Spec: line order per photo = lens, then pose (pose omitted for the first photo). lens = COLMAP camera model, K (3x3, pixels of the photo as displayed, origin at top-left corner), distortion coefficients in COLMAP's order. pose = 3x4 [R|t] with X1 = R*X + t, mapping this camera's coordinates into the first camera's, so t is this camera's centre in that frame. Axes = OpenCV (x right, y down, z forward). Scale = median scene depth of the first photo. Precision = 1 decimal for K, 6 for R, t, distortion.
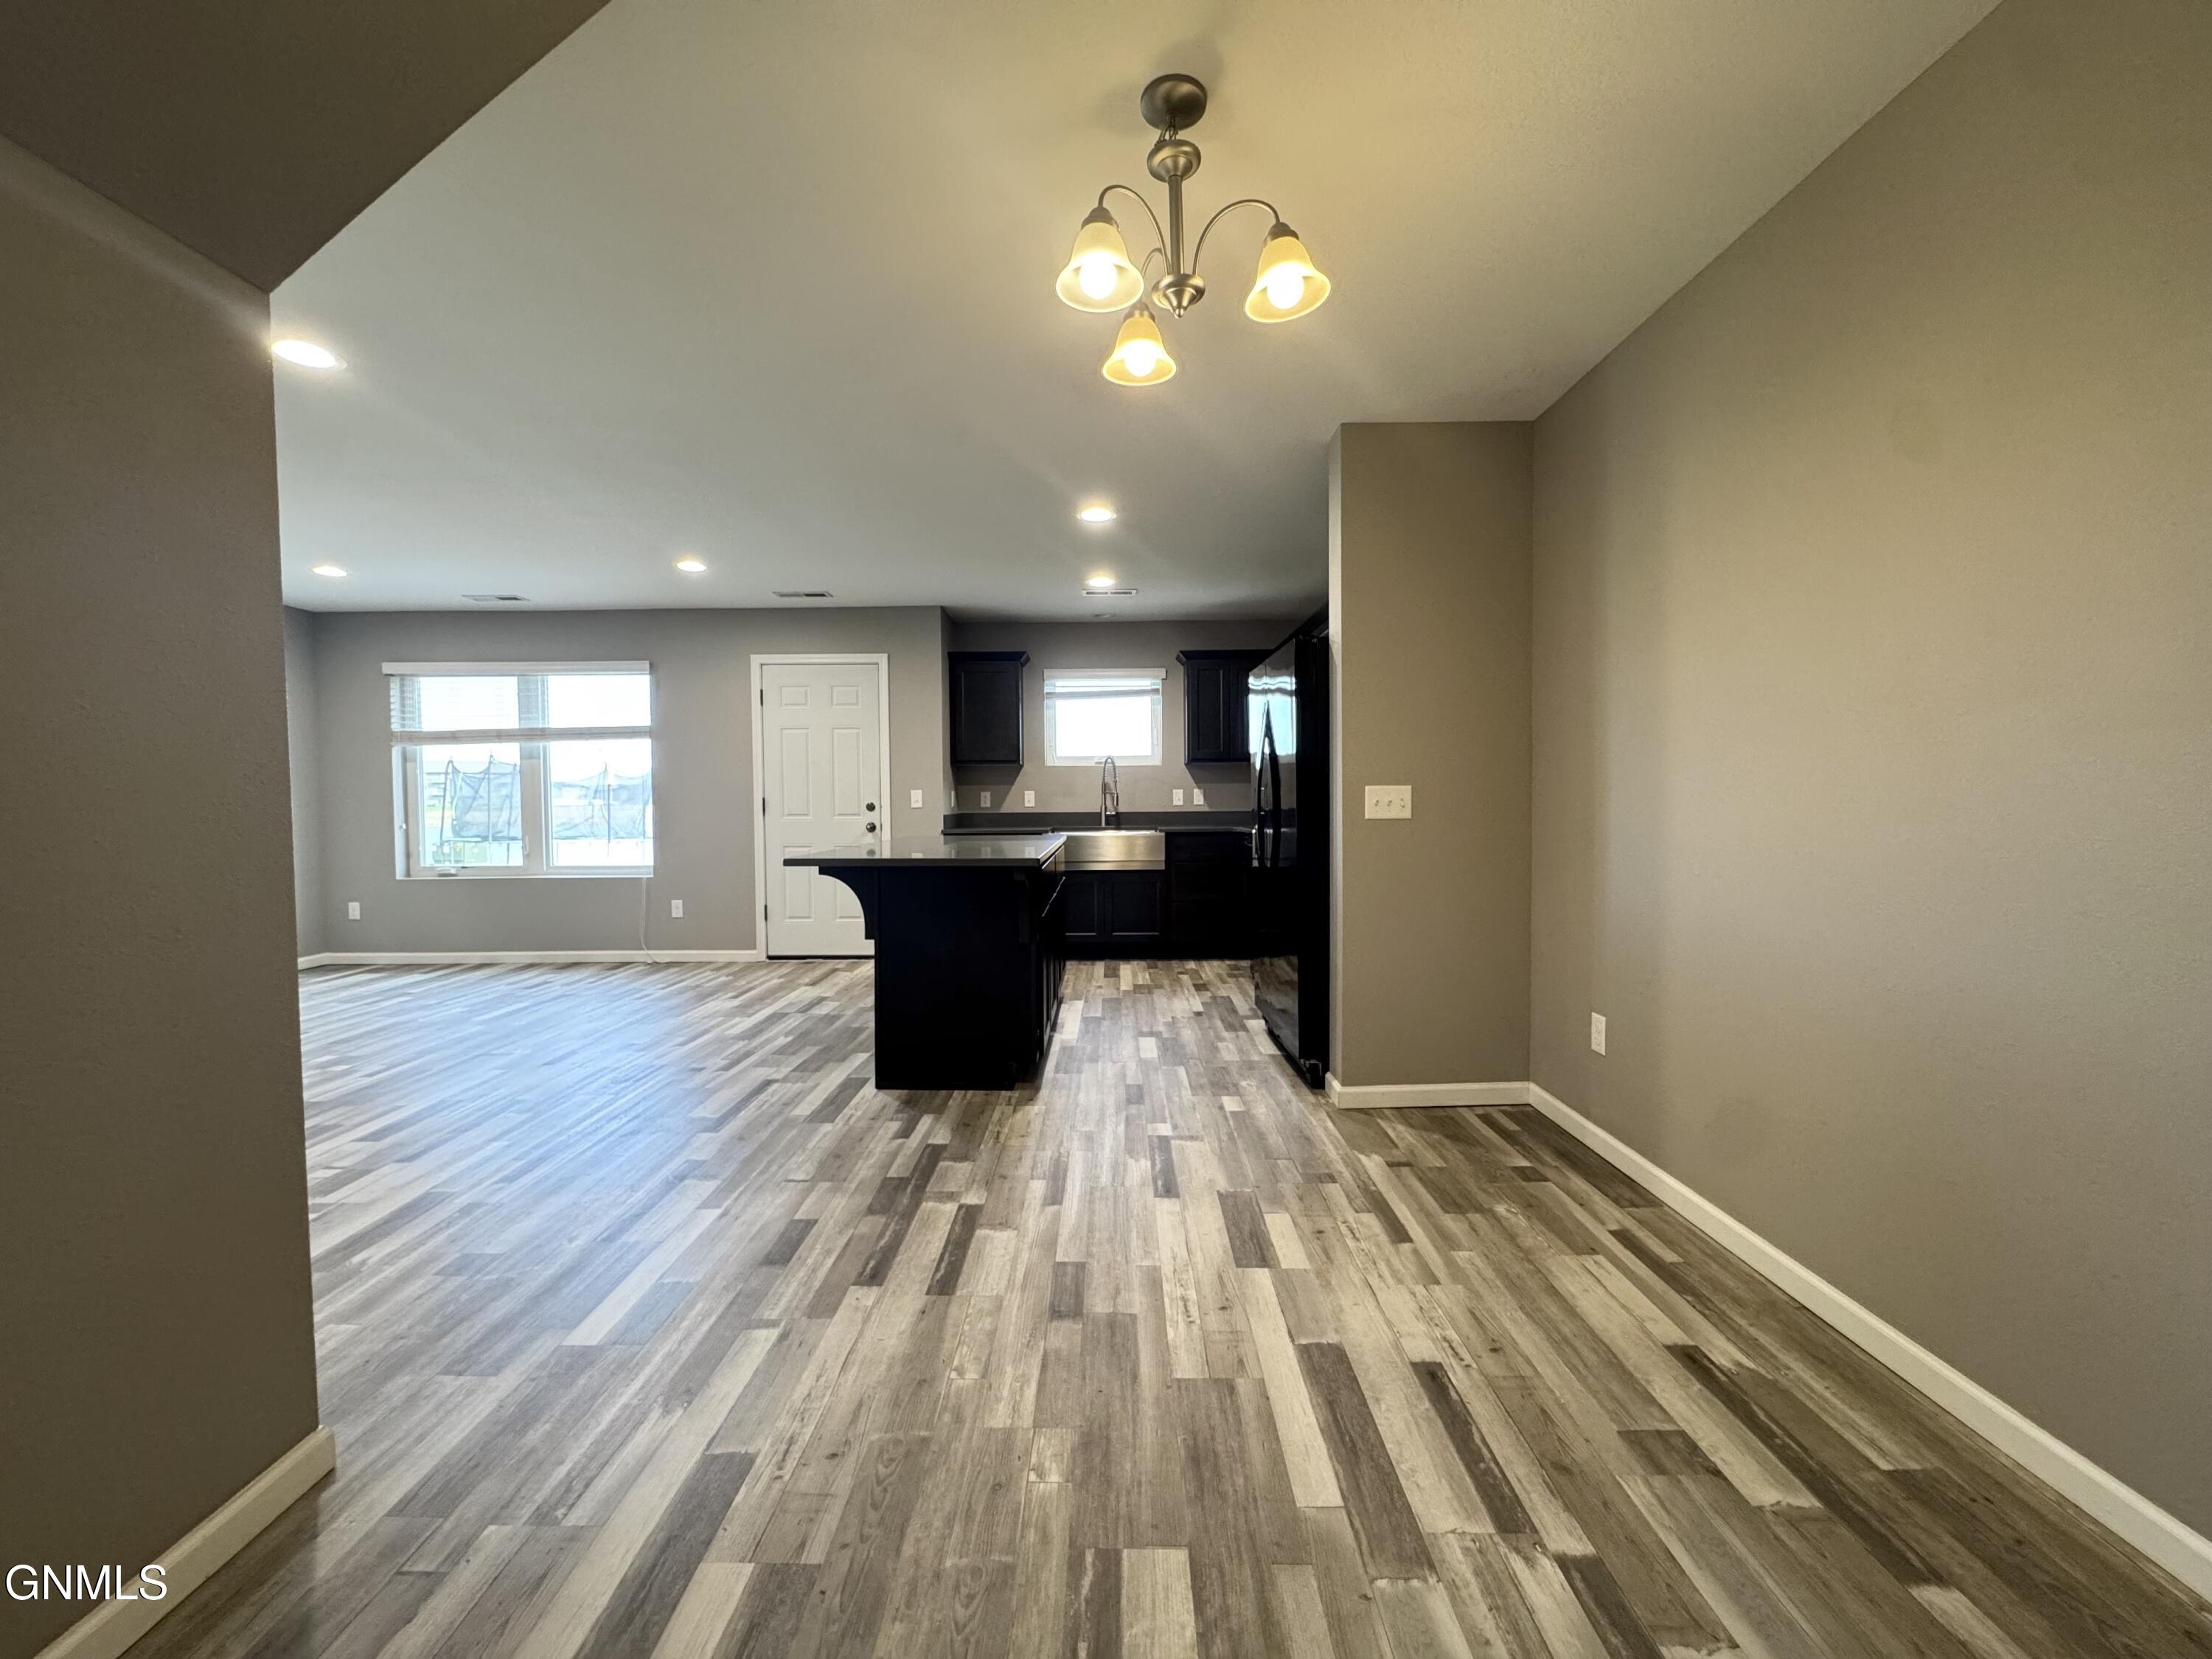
lens RADIAL K [[883.3, 0, 1109.3], [0, 883.3, 825.7], [0, 0, 1]] dist [-0.004365, 0.000710]
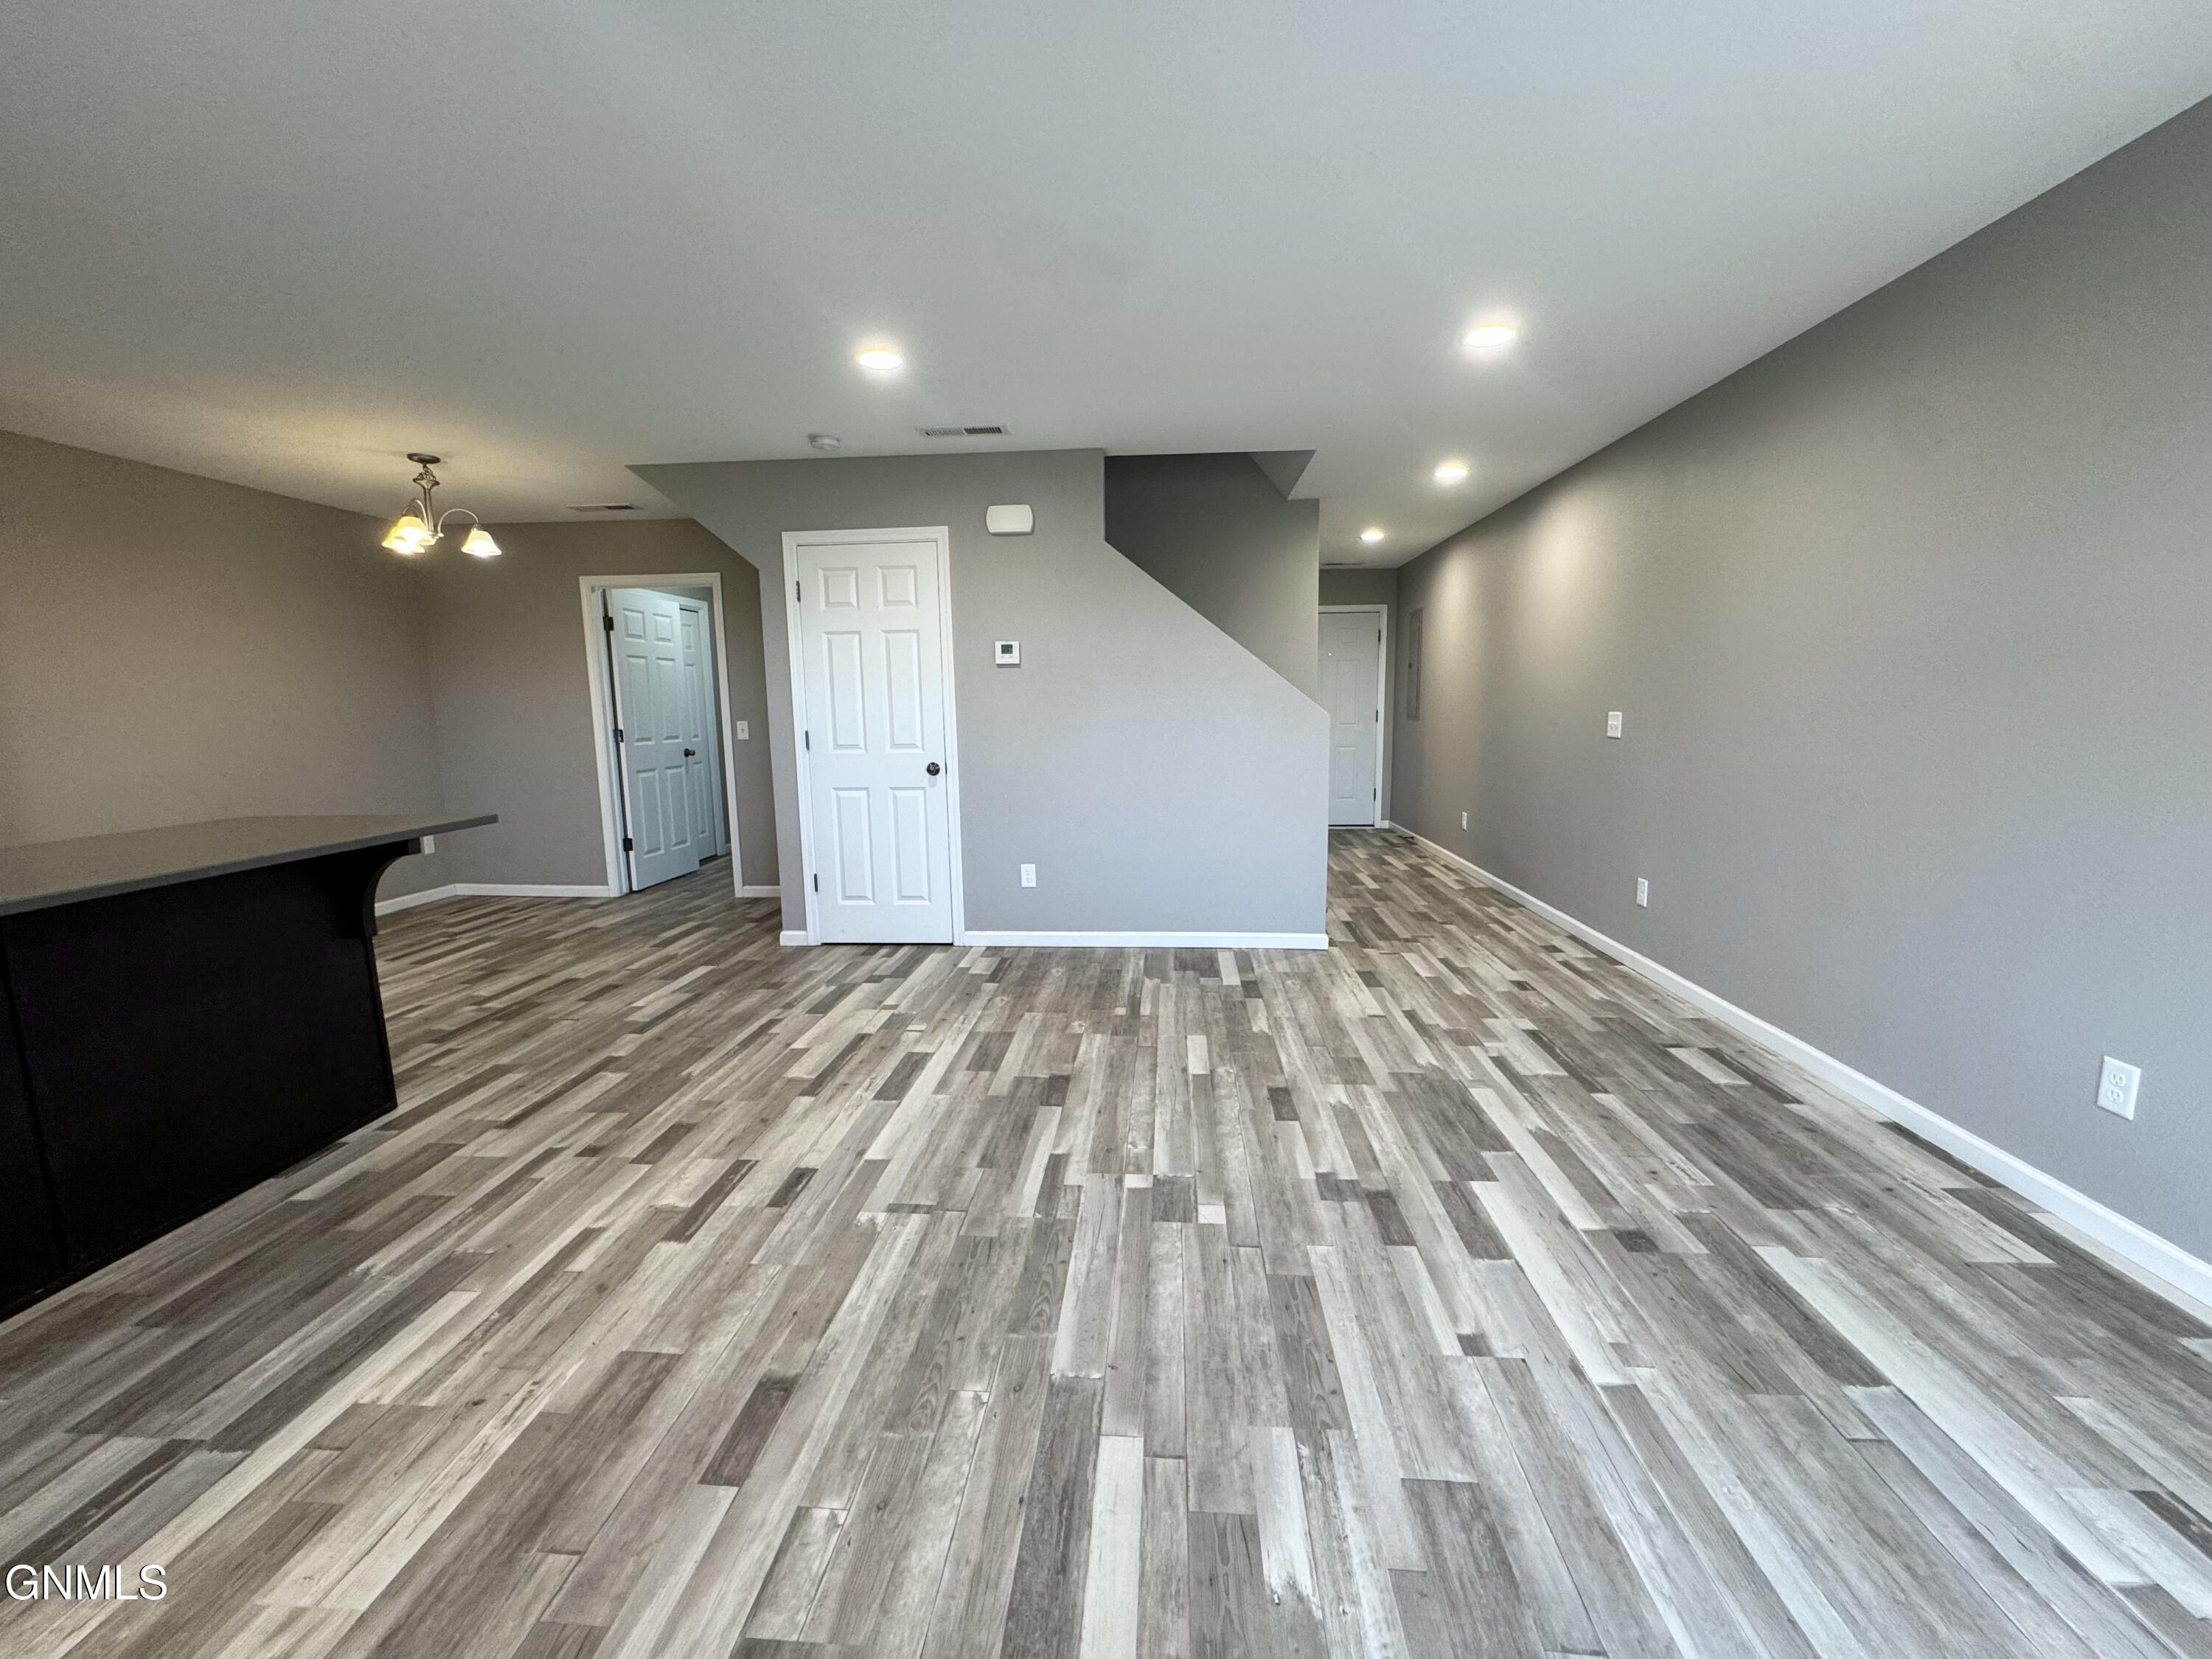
lens RADIAL K [[883.3, 0, 1105.8], [0, 883.3, 827.3], [0, 0, 1]] dist [-0.004365, 0.000710]
pose [[-0.997716, 0.011570, 0.066557, -1.055414], [0.022967, 0.984633, 0.173121, -0.093484], [-0.063531, 0.174254, -0.982649, 1.847450]]
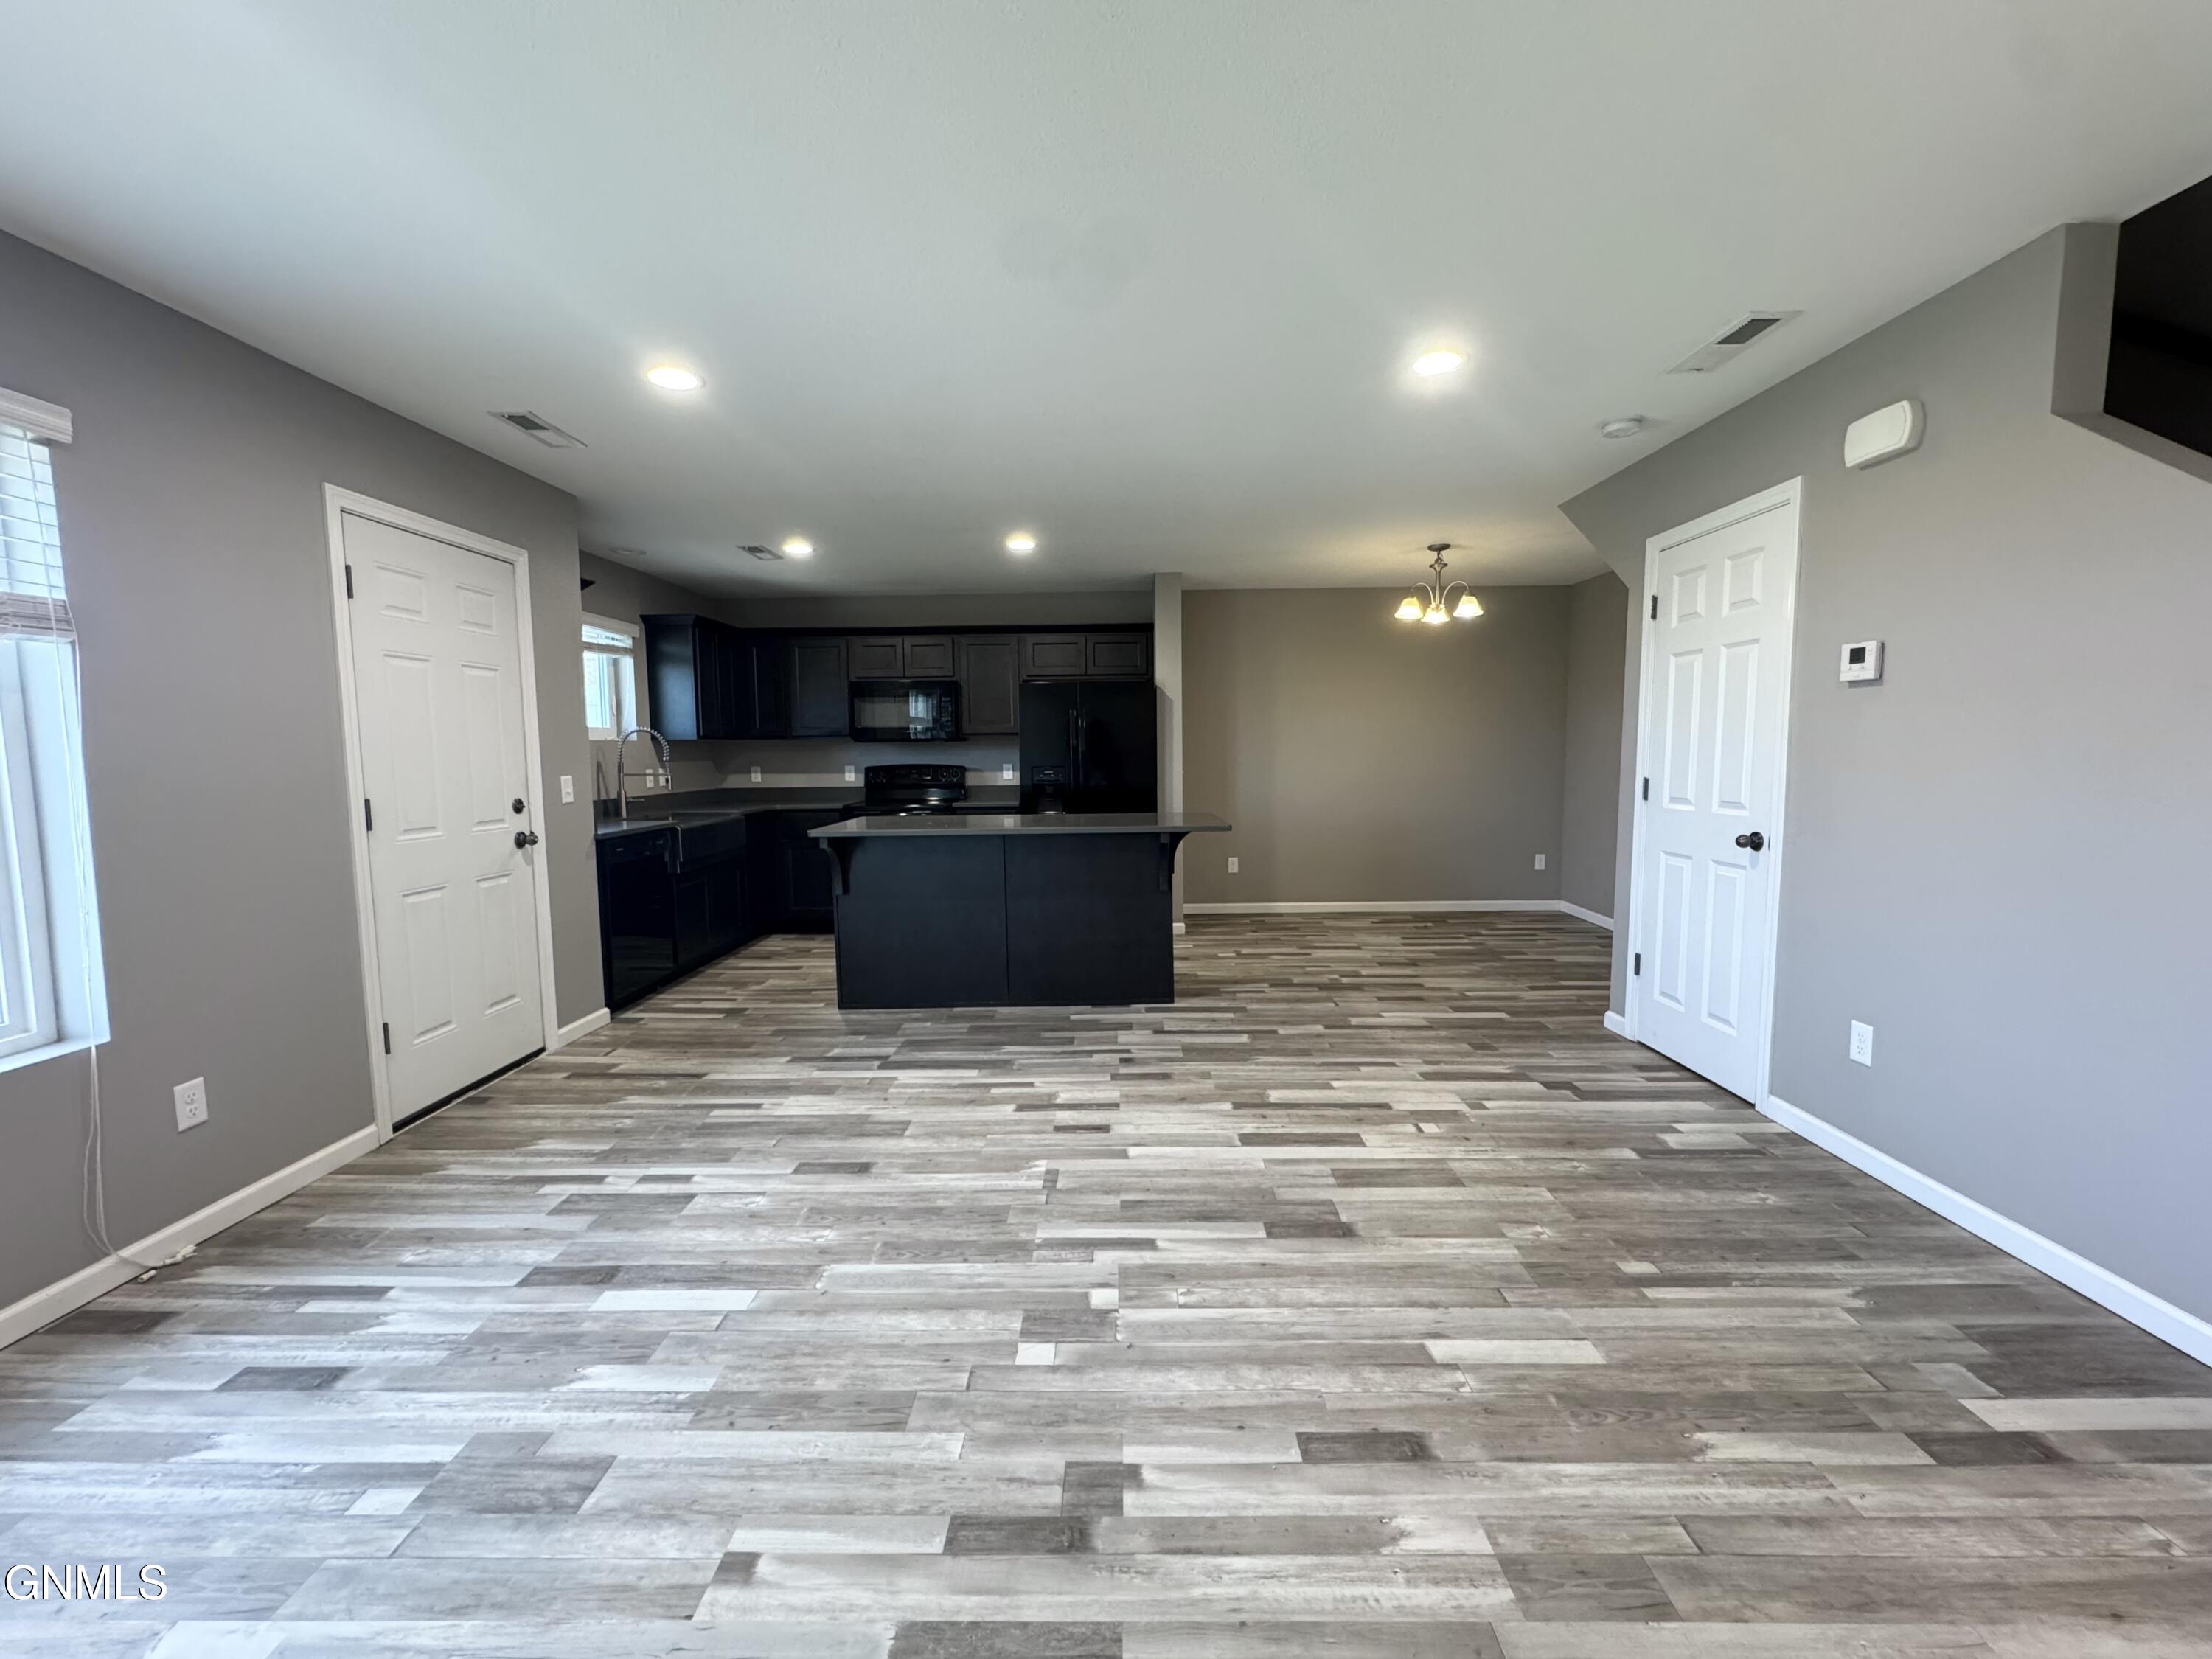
lens RADIAL K [[883.3, 0, 1106.3], [0, 883.3, 827.2], [0, 0, 1]] dist [-0.004365, 0.000710]
pose [[0.006582, -0.079529, 0.996811, -1.644223], [0.044582, 0.995865, 0.079159, -0.069611], [-0.998984, 0.043919, 0.010101, 1.152800]]
